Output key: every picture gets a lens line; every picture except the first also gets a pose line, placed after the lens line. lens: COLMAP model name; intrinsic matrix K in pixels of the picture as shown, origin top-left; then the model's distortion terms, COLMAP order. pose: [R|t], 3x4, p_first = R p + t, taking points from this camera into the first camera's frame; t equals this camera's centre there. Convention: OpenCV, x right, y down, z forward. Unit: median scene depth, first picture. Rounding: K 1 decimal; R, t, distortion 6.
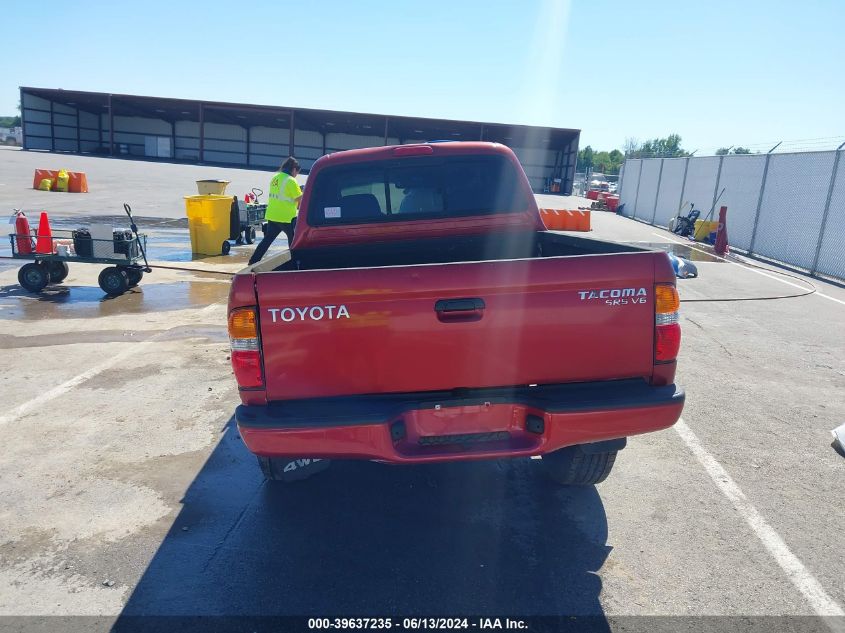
lens RADIAL K [[627.9, 0, 422.3], [0, 627.9, 301.3], [0, 0, 1]] dist [0.012726, -0.021988]
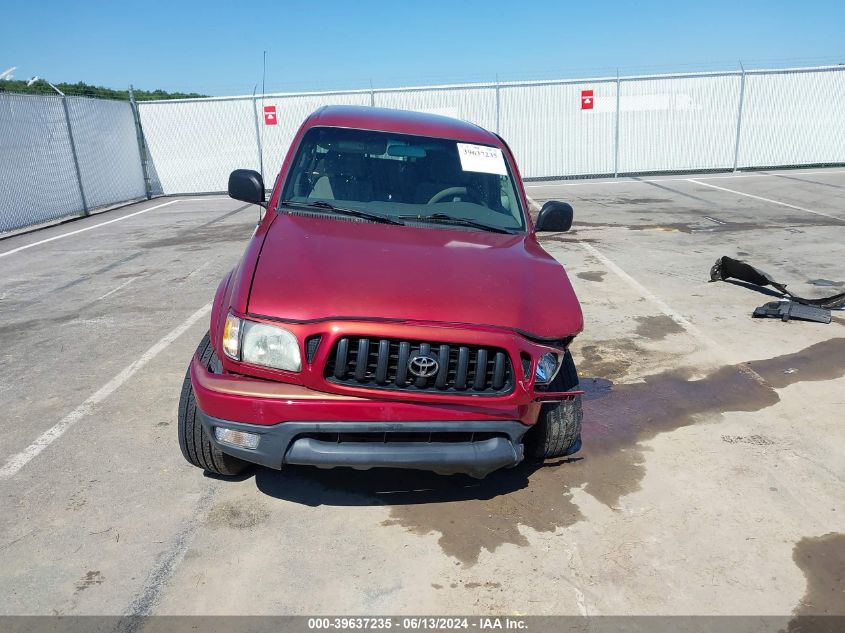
lens RADIAL K [[627.9, 0, 422.3], [0, 627.9, 301.3], [0, 0, 1]] dist [0.012726, -0.021988]
pose [[-0.998069, 0.005788, -0.061837, 0.007473], [-0.023200, 0.888830, 0.457649, -0.408379], [0.057612, 0.458200, -0.886980, 1.878641]]
